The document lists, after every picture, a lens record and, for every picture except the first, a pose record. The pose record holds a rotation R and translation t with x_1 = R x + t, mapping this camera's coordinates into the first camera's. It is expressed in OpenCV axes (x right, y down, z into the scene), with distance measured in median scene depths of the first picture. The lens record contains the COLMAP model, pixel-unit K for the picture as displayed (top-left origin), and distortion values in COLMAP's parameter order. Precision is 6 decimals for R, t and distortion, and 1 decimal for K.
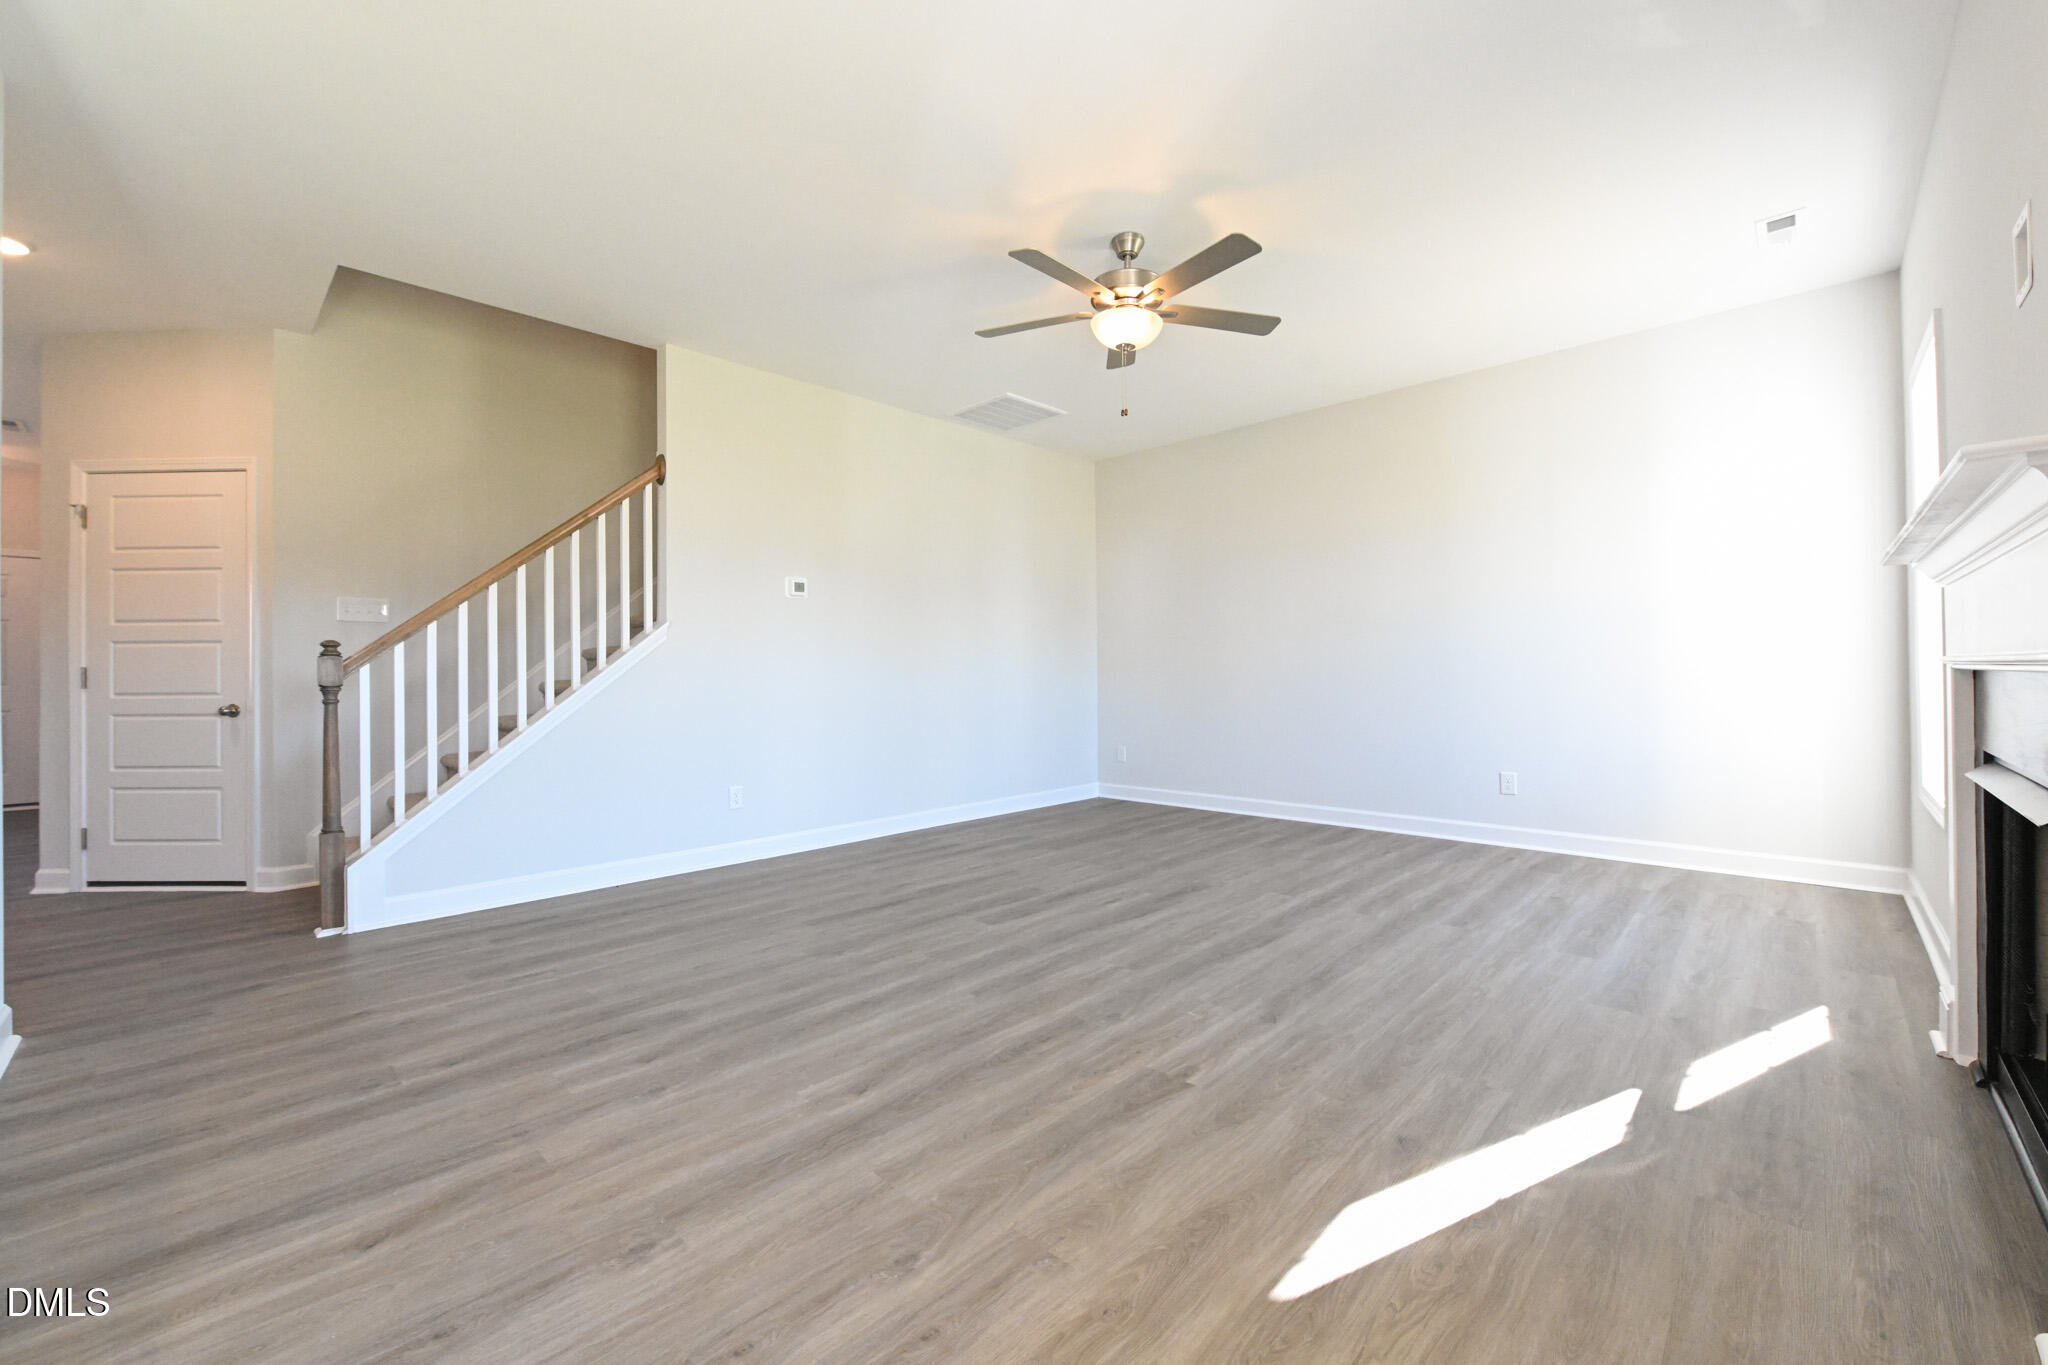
lens RADIAL K [[820.5, 0, 1026.5], [0, 820.5, 671.3], [0, 0, 1]] dist [-0.004014, -0.000366]
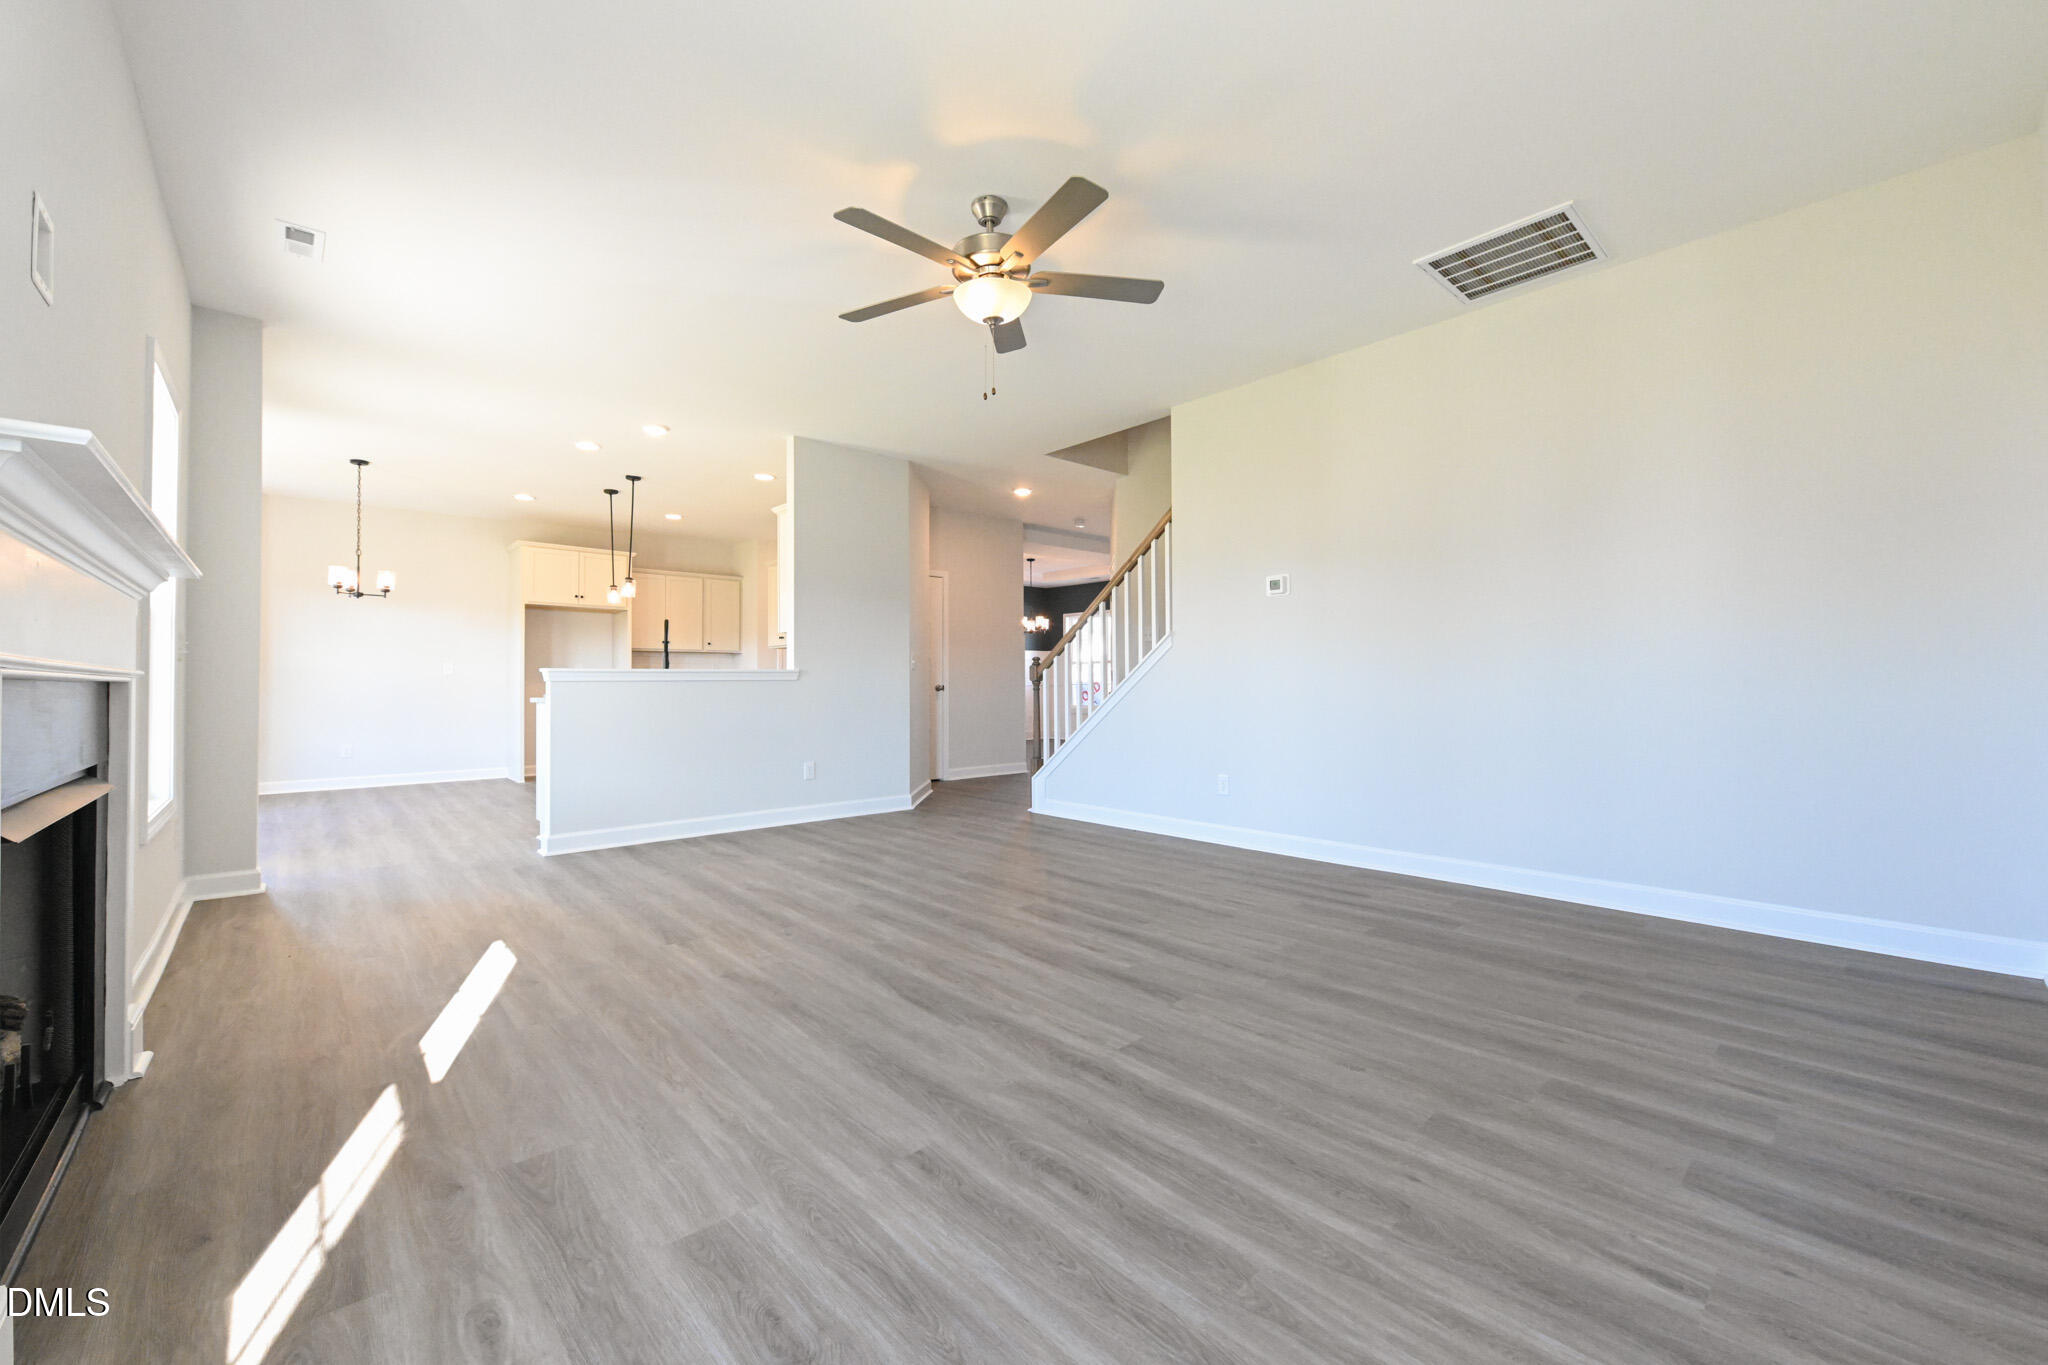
lens RADIAL K [[820.5, 0, 1026.5], [0, 820.5, 671.3], [0, 0, 1]] dist [-0.004014, -0.000366]
pose [[-0.078773, -0.001841, -0.996891, 1.154227], [0.011399, 0.999931, -0.002748, 0.001138], [0.996827, -0.011580, -0.078746, 1.230363]]
